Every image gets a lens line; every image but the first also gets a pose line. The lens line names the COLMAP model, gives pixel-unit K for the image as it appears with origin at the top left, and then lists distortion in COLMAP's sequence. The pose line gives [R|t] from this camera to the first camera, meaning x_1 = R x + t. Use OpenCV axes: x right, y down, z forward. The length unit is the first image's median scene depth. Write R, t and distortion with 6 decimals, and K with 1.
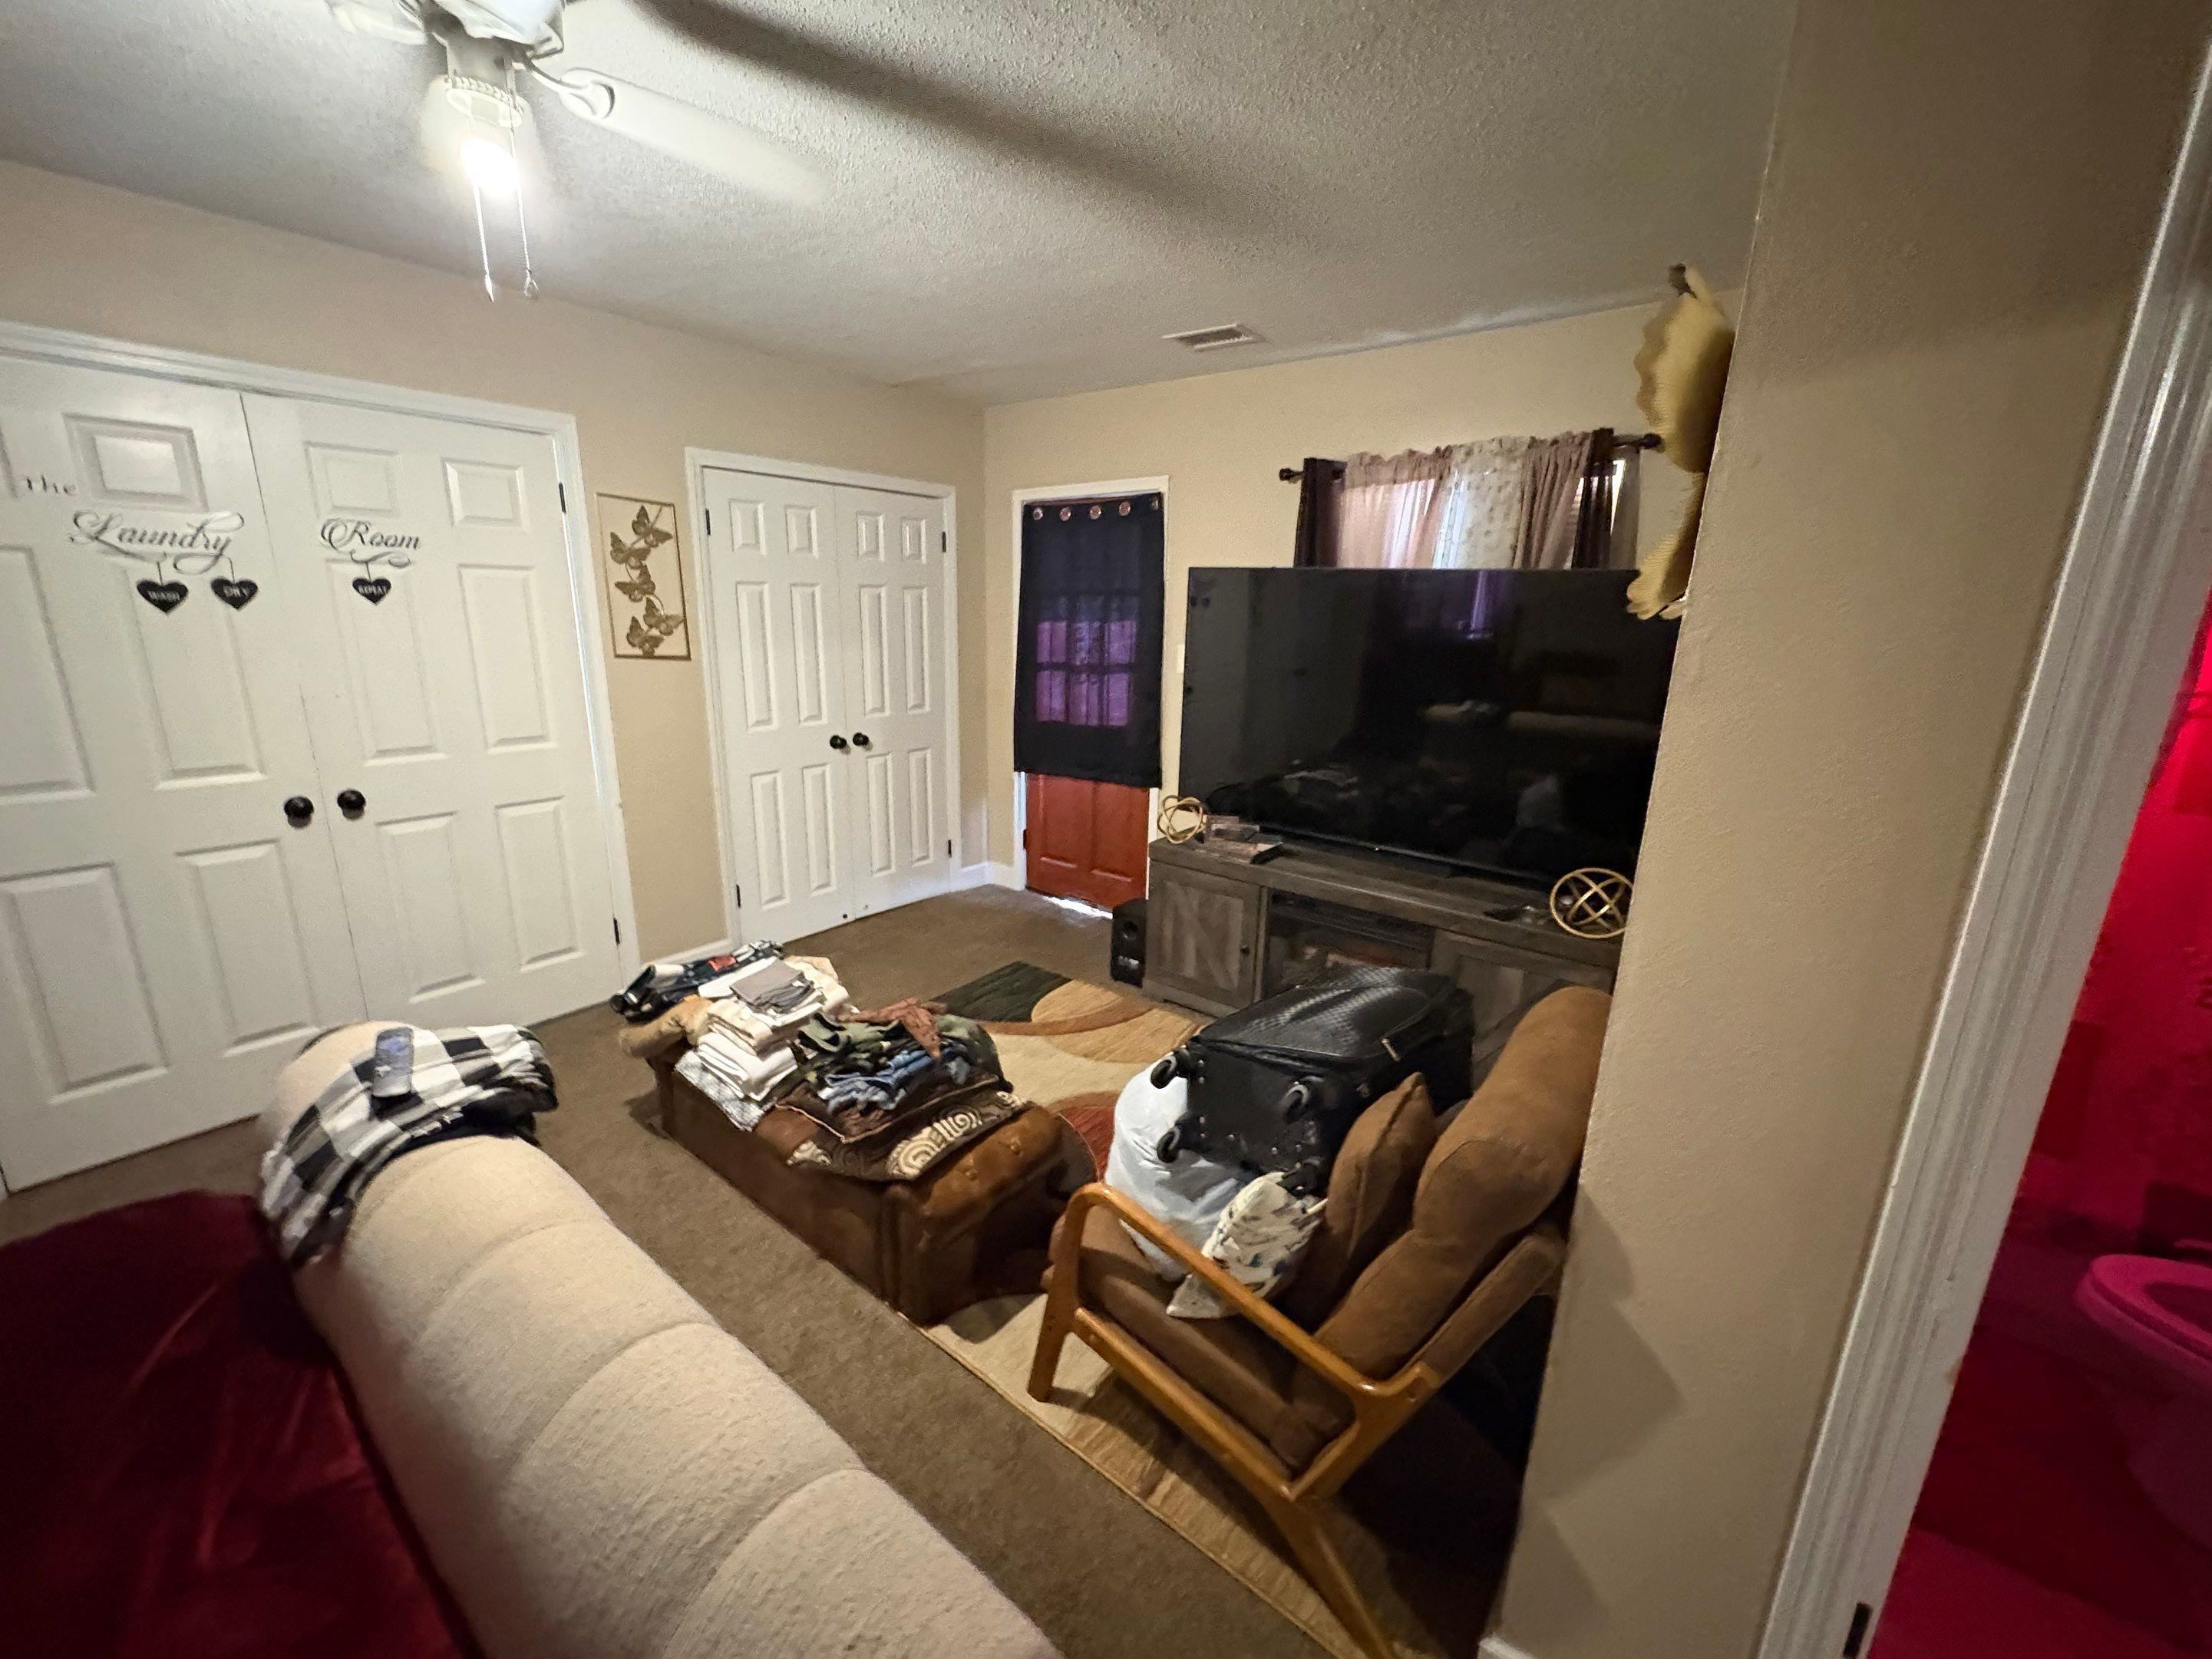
lens RADIAL K [[878.8, 0, 1106.3], [0, 878.8, 828.8], [0, 0, 1]] dist [-0.004198, -0.000114]
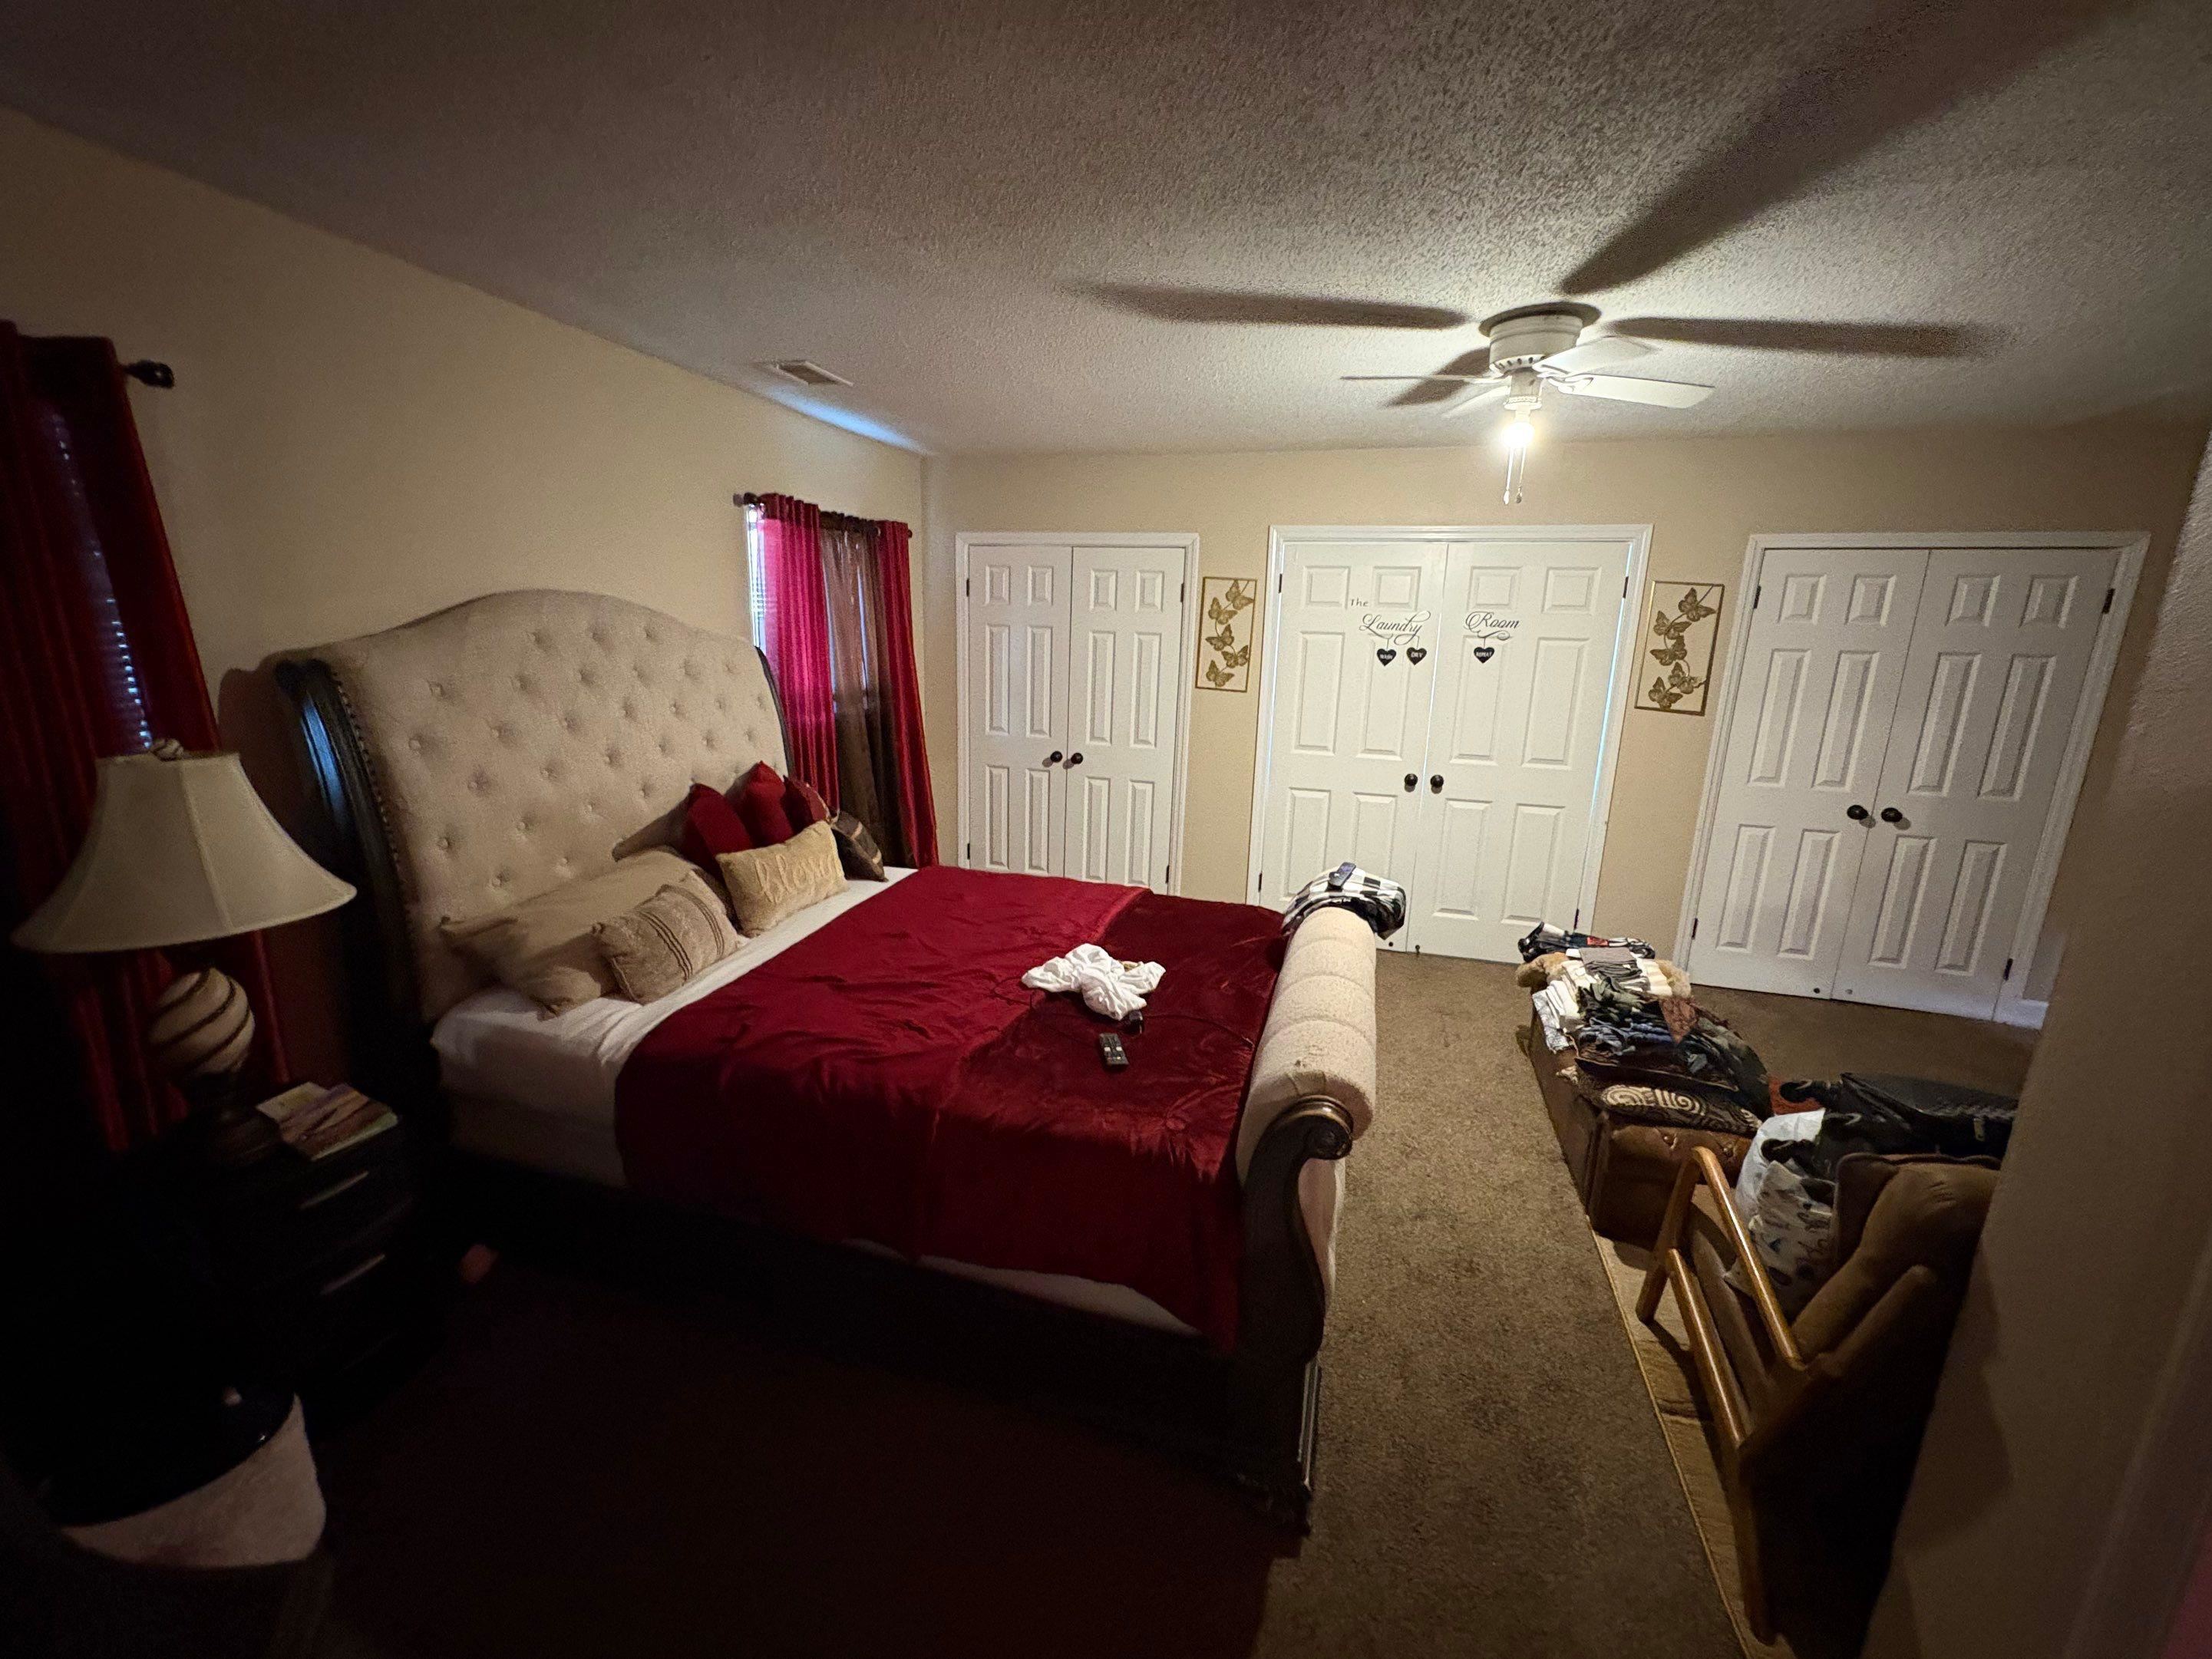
lens RADIAL K [[878.8, 0, 1105.8], [0, 878.8, 832.5], [0, 0, 1]] dist [-0.004198, -0.000114]
pose [[0.363022, 0.196368, -0.910854, 0.481107], [-0.247300, 0.962788, 0.109002, 0.038013], [0.898364, 0.185684, 0.398075, -0.211640]]
